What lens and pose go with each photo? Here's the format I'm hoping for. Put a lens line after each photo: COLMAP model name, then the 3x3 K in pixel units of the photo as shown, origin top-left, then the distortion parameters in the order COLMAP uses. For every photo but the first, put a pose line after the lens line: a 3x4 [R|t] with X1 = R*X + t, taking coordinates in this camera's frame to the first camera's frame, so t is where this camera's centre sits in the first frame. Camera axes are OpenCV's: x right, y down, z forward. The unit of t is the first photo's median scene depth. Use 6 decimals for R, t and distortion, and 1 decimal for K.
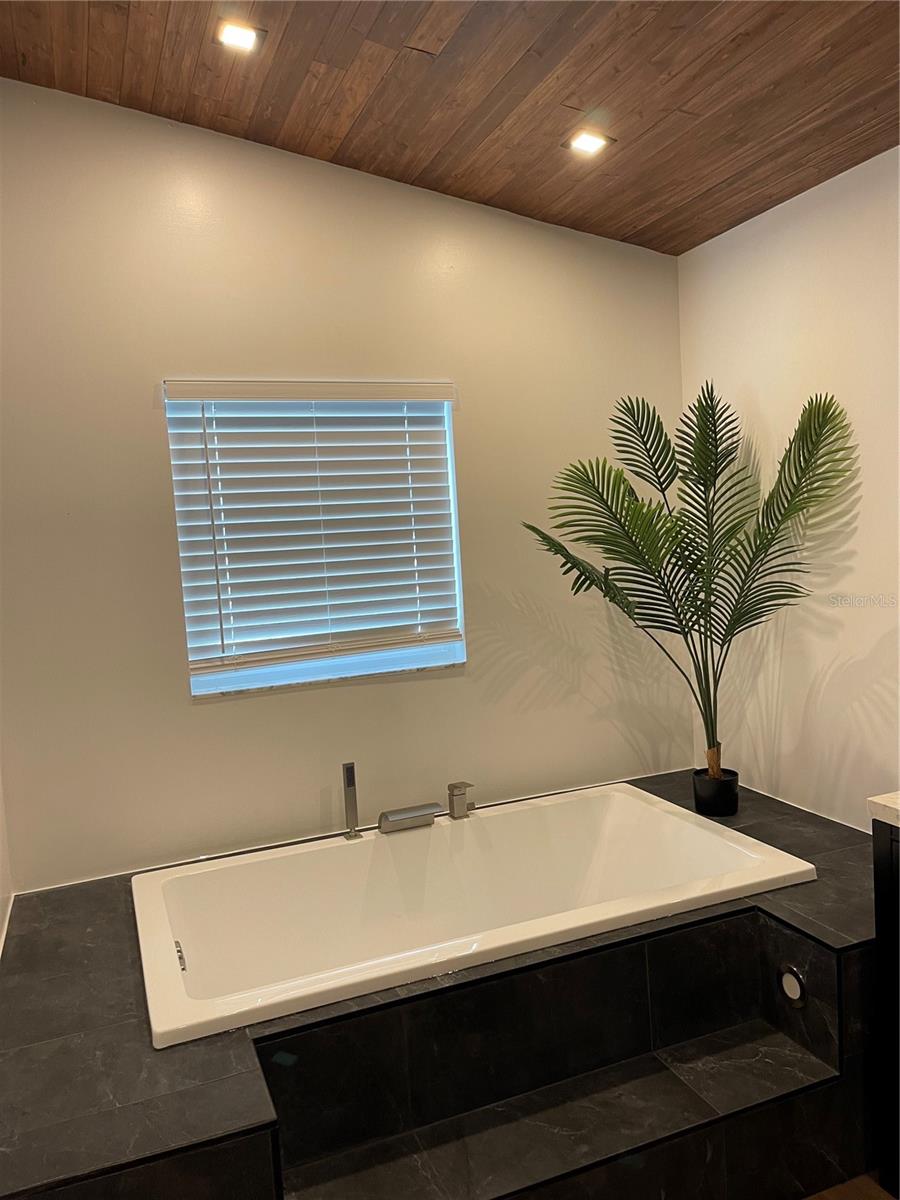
lens RADIAL K [[906.2, 0, 451.6], [0, 906.2, 603.4], [0, 0, 1]] dist [0.041282, -0.025333]
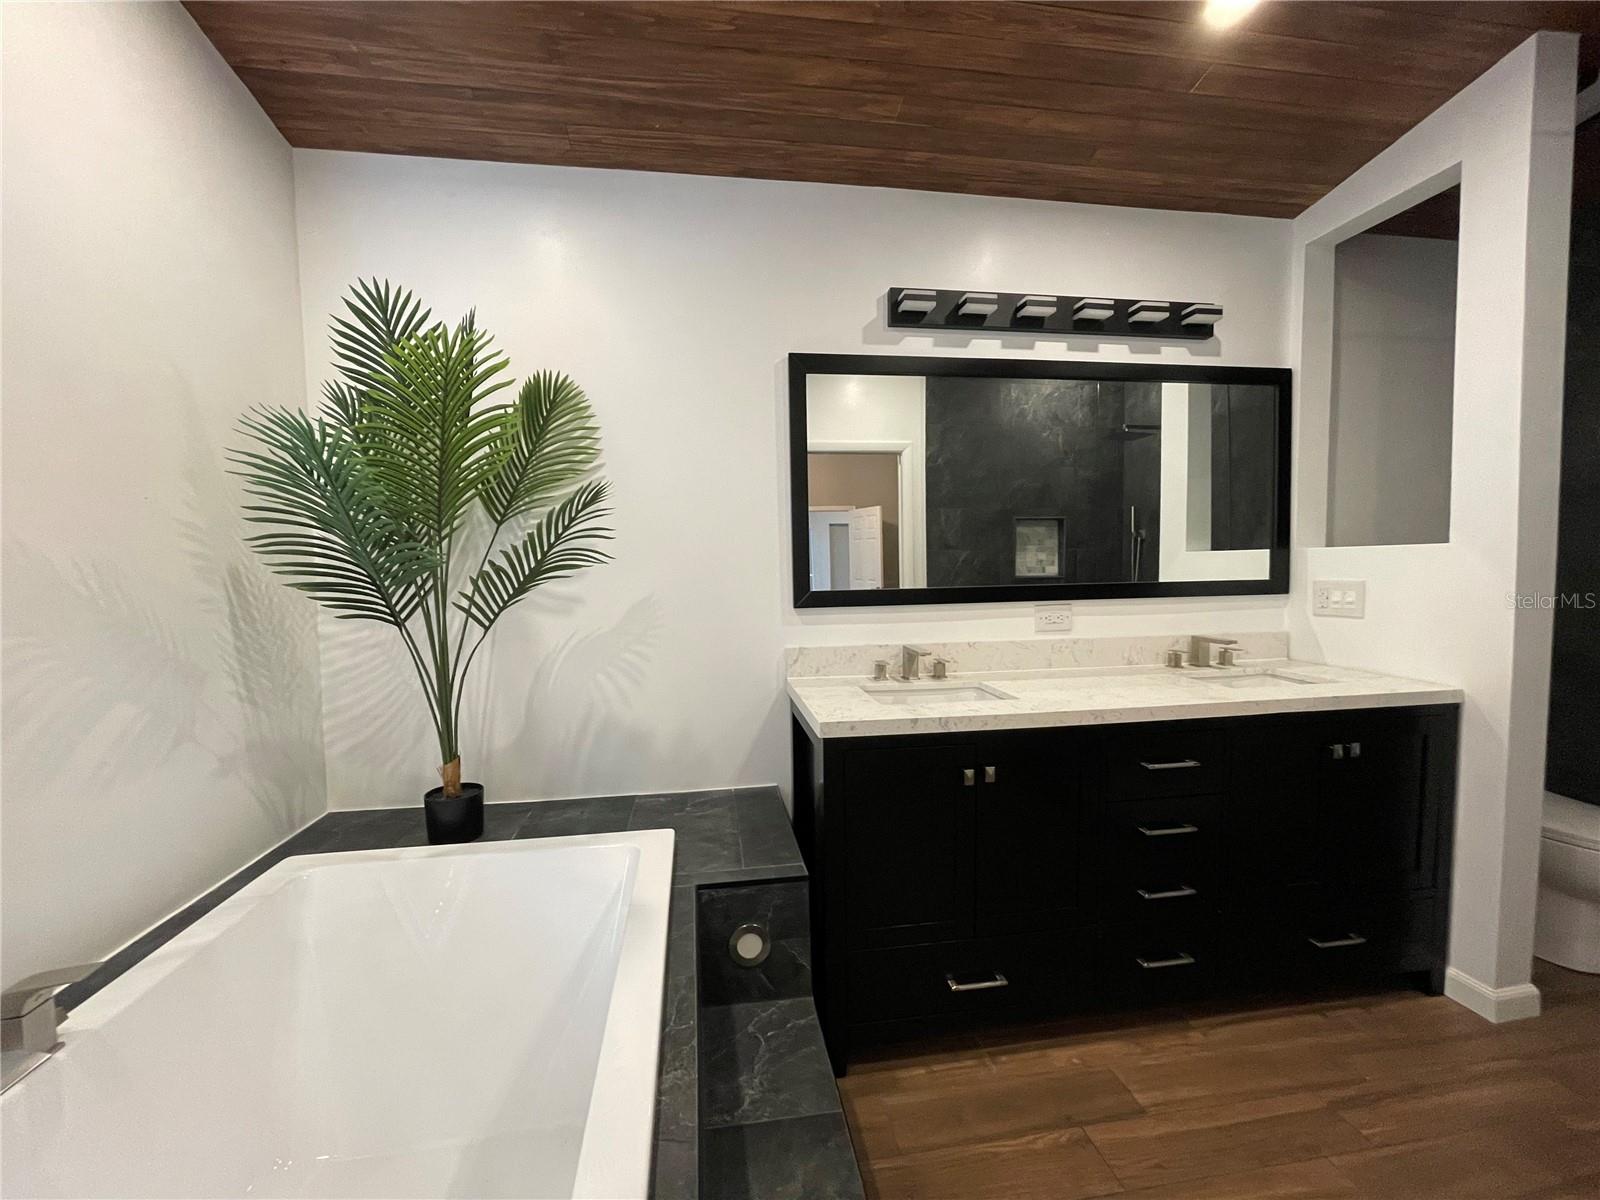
lens RADIAL K [[646.3, 0, 792.3], [0, 646.3, 600.3], [0, 0, 1]] dist [-0.001115, 0.000716]
pose [[0.235875, 0.004175, 0.971774, -0.204514], [0.082623, 0.996284, -0.024335, 0.055435], [-0.968265, 0.086031, 0.234654, 0.558251]]
